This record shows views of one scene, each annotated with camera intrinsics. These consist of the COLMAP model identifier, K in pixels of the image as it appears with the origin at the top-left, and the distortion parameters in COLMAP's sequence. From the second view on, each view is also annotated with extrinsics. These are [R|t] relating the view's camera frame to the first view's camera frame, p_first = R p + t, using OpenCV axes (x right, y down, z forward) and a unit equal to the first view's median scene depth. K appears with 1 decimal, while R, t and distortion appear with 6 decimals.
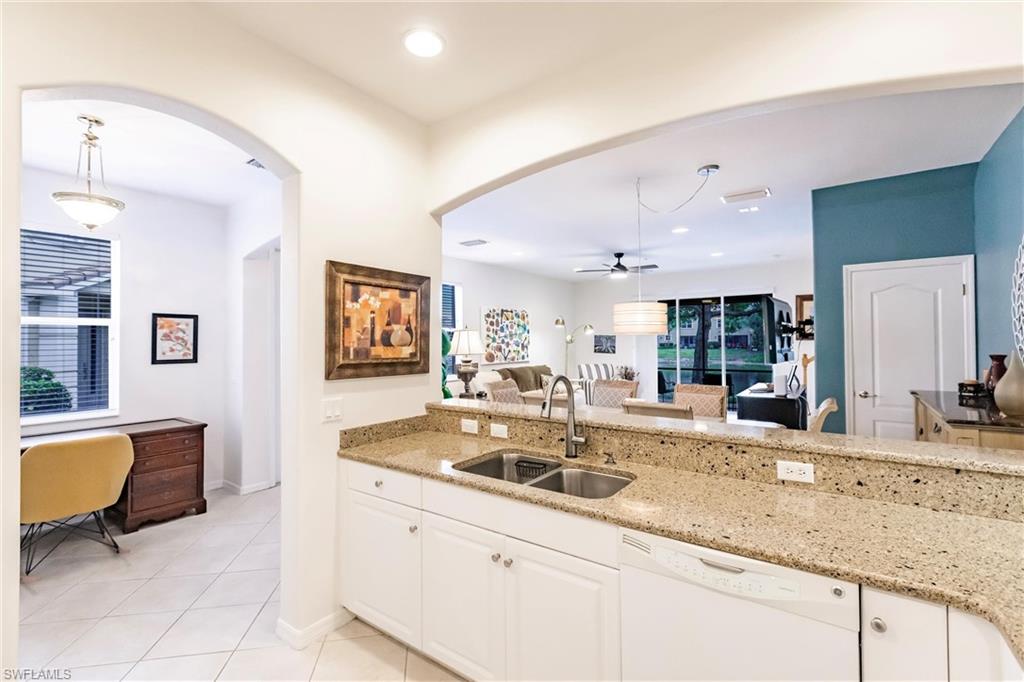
lens RADIAL K [[457.9, 0, 510.5], [0, 457.9, 340.6], [0, 0, 1]] dist [0.000183, 0.000047]
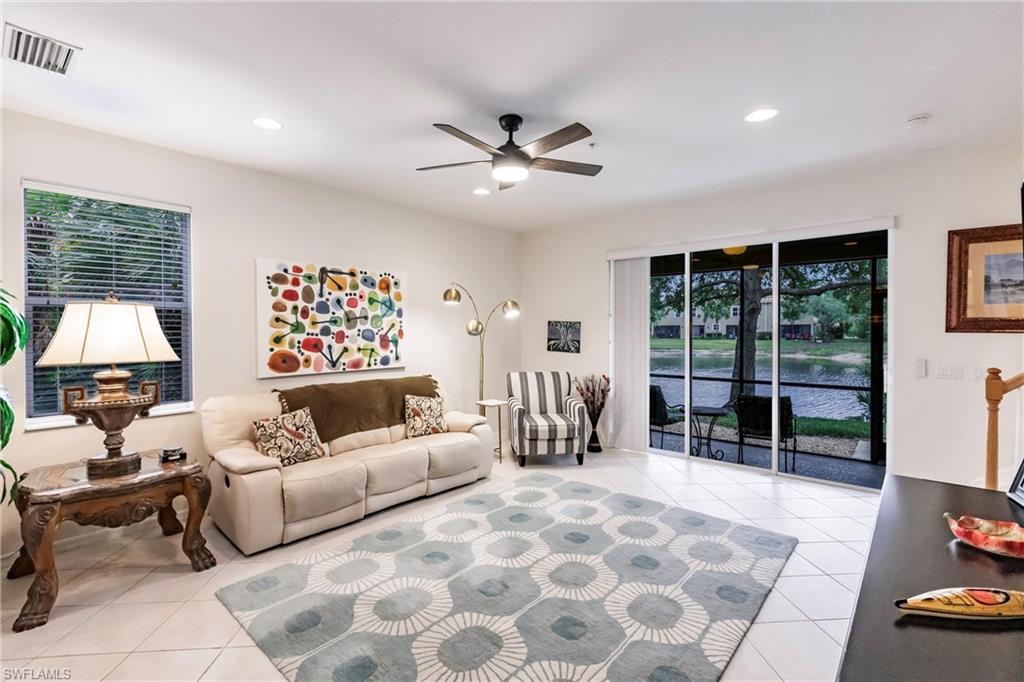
lens RADIAL K [[457.9, 0, 514.2], [0, 457.9, 336.7], [0, 0, 1]] dist [0.000183, 0.000047]
pose [[0.995653, 0.007123, -0.092866, 0.236927], [-0.005609, 0.999847, 0.016553, -0.001420], [0.092970, -0.015961, 0.995541, 0.498286]]
